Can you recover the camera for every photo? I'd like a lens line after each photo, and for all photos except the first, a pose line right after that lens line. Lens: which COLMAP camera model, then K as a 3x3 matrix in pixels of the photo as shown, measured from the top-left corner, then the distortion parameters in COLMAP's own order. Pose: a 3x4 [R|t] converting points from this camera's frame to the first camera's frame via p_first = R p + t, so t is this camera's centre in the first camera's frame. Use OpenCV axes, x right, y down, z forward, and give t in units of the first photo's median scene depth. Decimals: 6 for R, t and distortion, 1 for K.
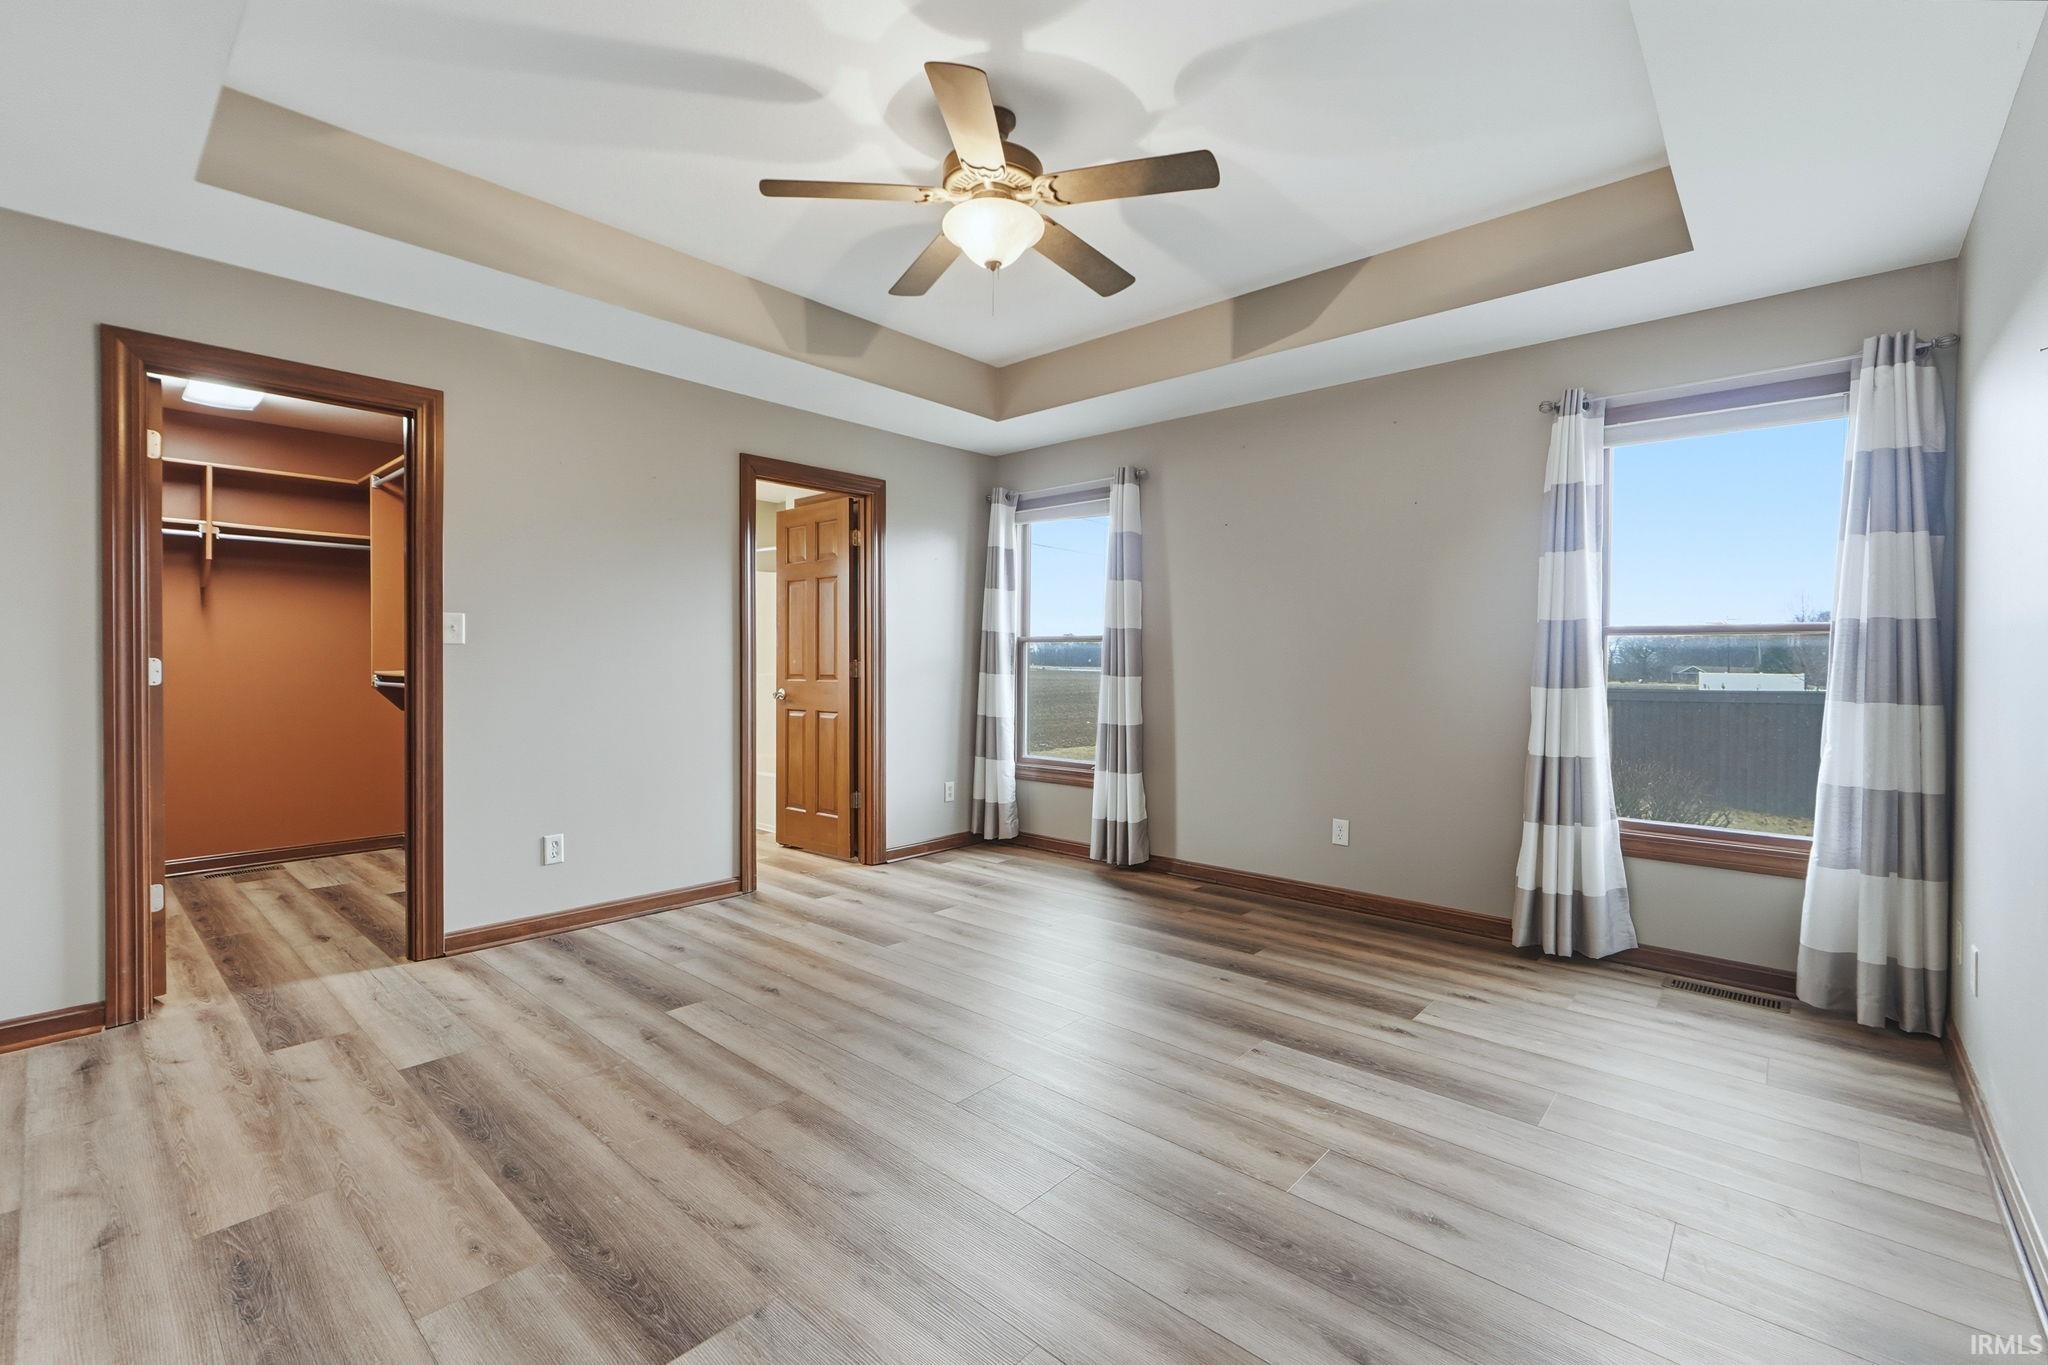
lens RADIAL K [[876.0, 0, 1018.6], [0, 876.0, 674.7], [0, 0, 1]] dist [0.000678, 0.000382]
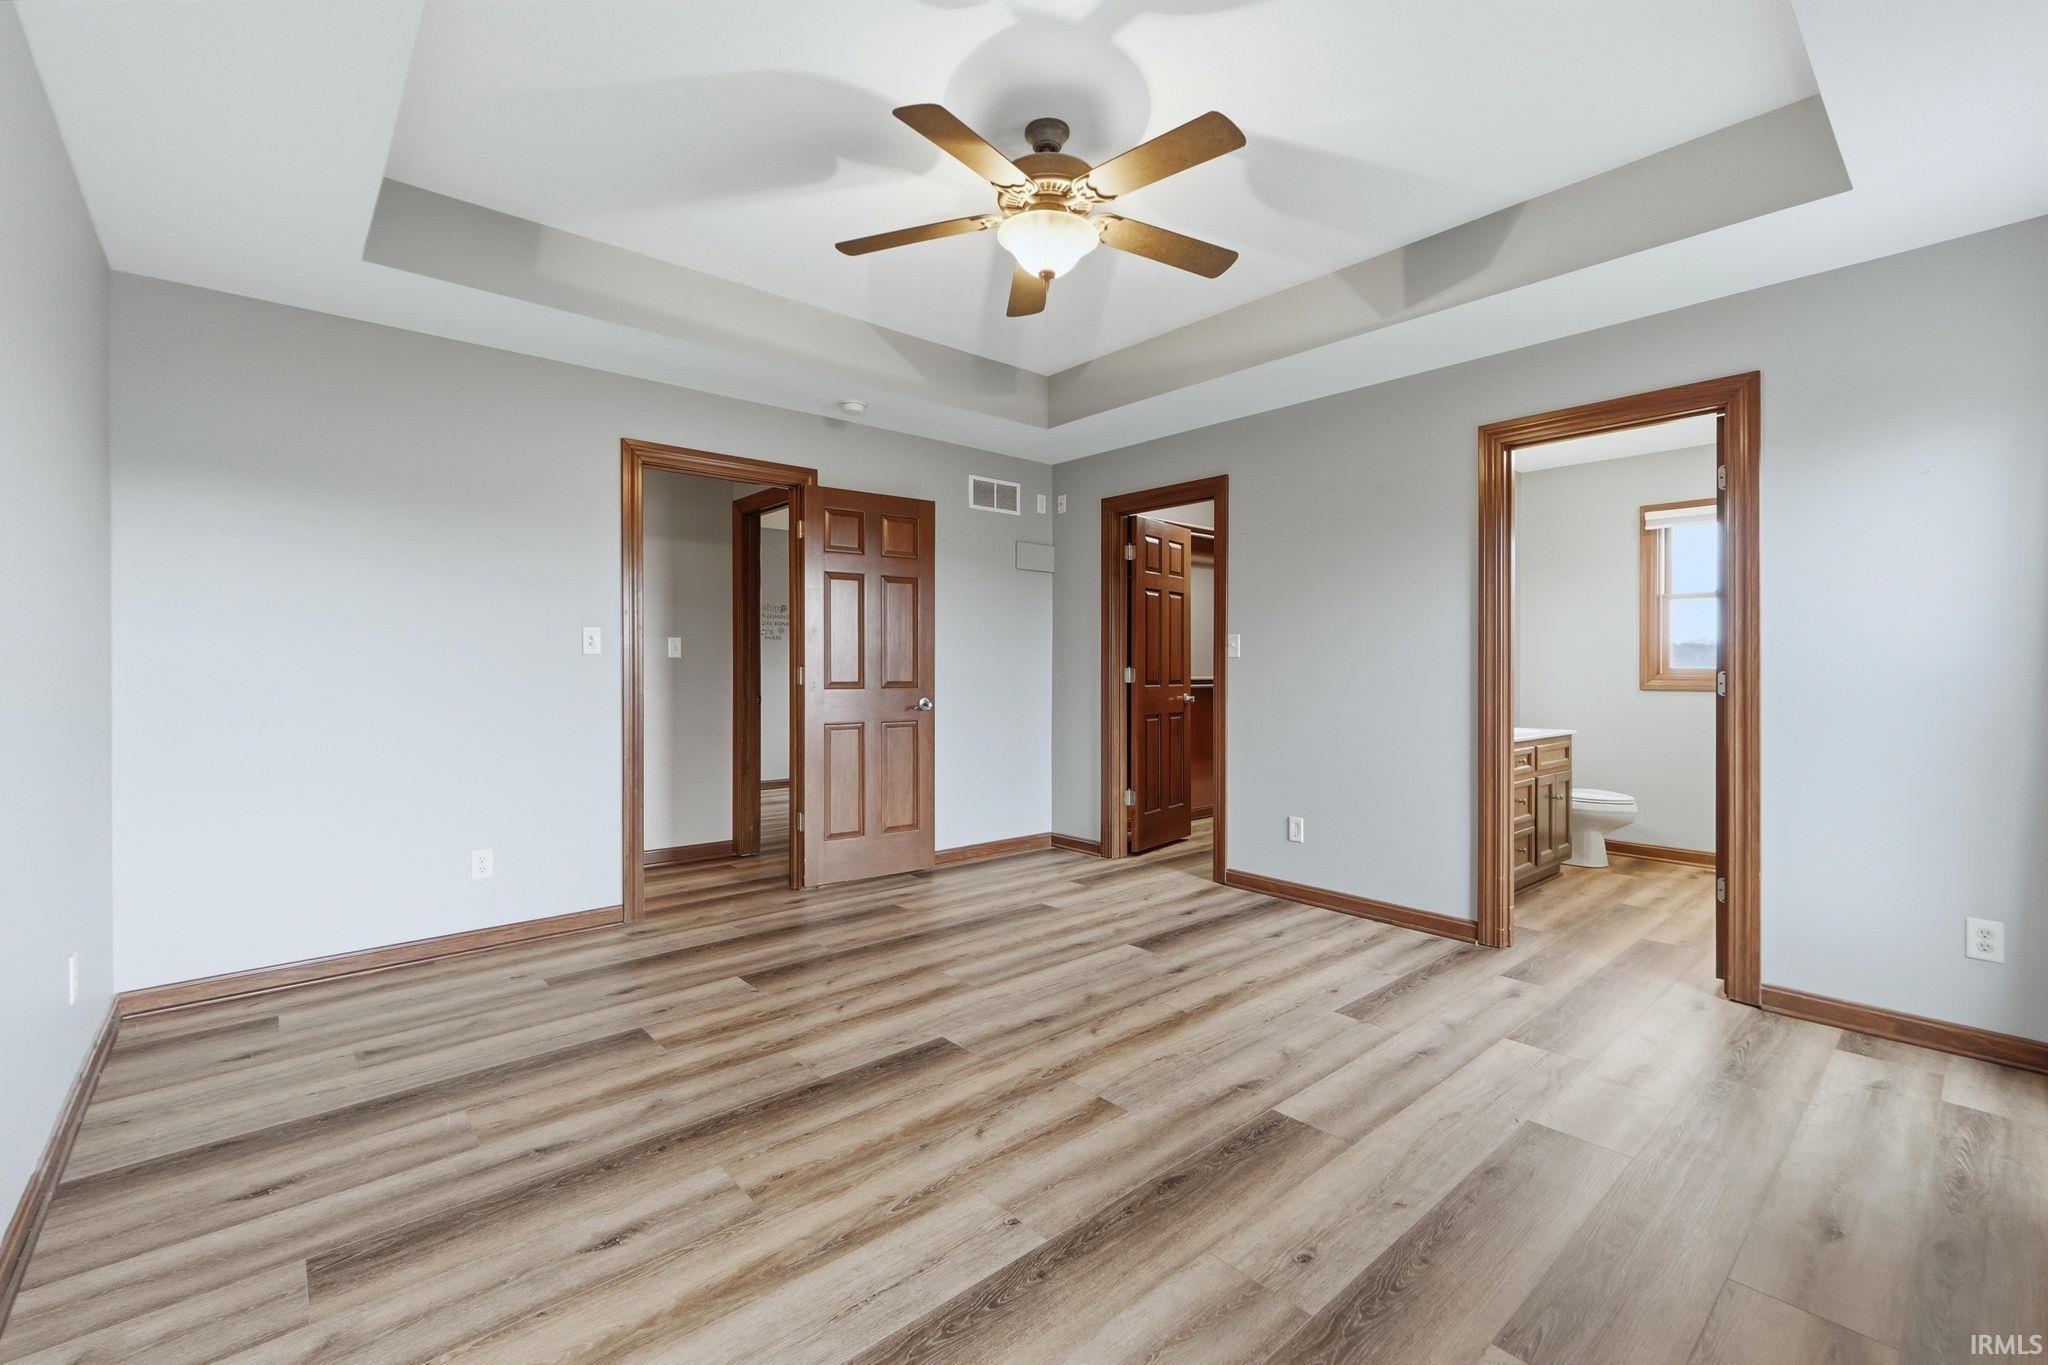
lens RADIAL K [[876.0, 0, 1018.6], [0, 876.0, 674.7], [0, 0, 1]] dist [0.000678, 0.000382]
pose [[-0.118932, 0.003765, -0.992895, 0.942219], [-0.017967, 0.999821, 0.005944, -0.012660], [0.992740, 0.018546, -0.118843, 1.055631]]
